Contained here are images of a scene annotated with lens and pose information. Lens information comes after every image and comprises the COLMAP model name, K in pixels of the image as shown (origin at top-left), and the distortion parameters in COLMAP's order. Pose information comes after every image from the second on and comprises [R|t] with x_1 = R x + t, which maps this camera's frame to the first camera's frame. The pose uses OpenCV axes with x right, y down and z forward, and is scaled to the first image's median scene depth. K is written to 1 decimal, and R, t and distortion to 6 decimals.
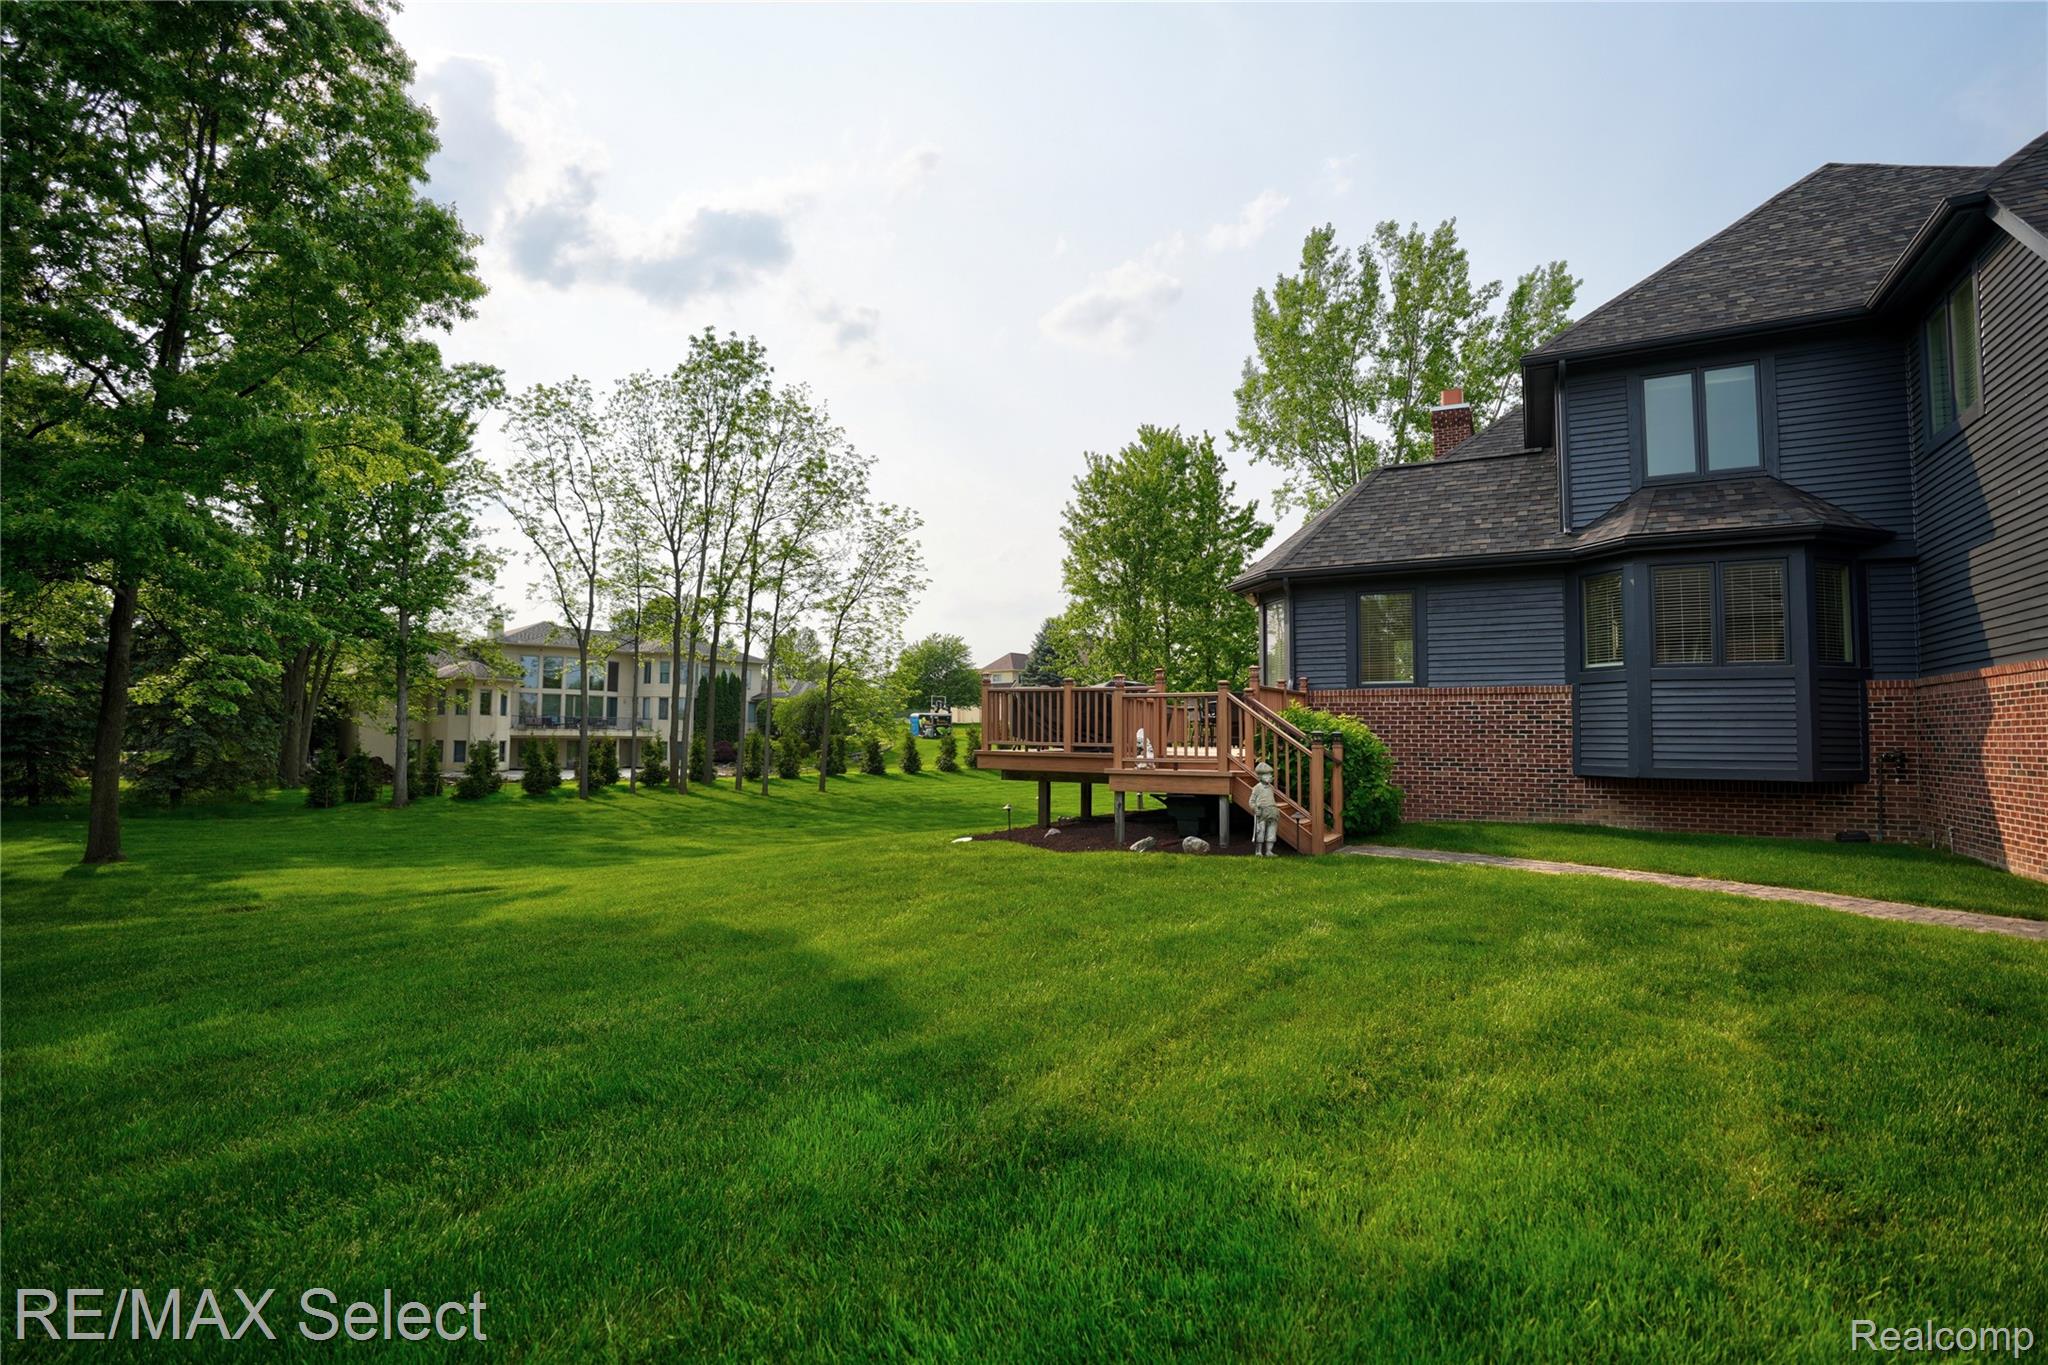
lens RADIAL K [[939.4, 0, 1050.5], [0, 939.4, 660.2], [0, 0, 1]] dist [-0.044268, 0.018973]
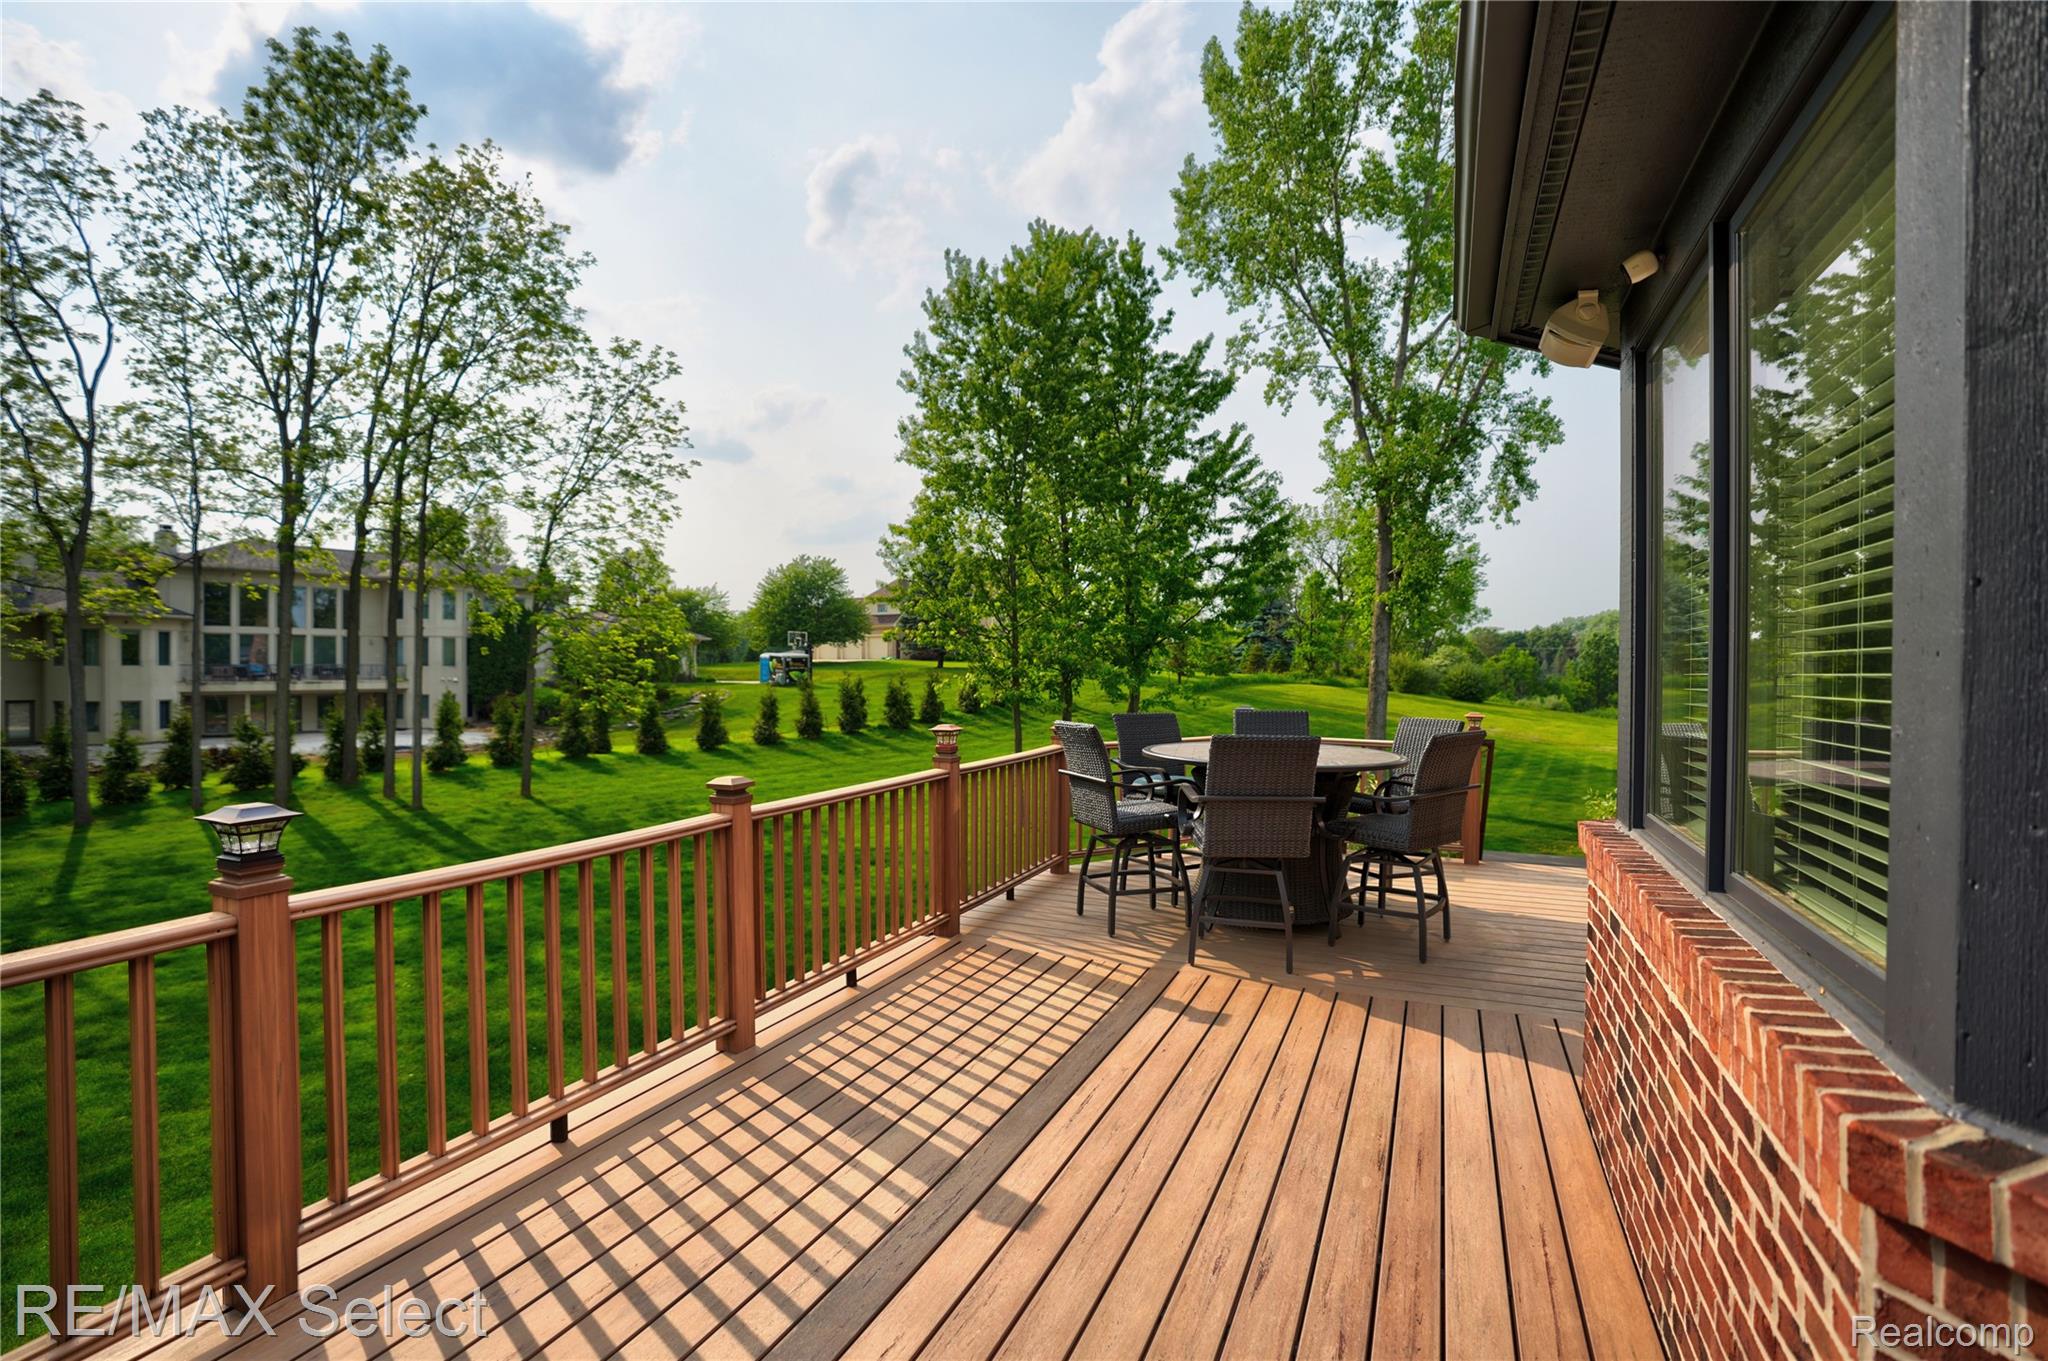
lens RADIAL K [[939.4, 0, 1050.5], [0, 939.4, 658.2], [0, 0, 1]] dist [-0.044268, 0.018973]
pose [[0.996498, -0.004687, 0.083480, 0.055436], [-0.001704, 0.997082, 0.076325, -0.001747], [-0.083594, -0.076200, 0.993582, 0.333005]]
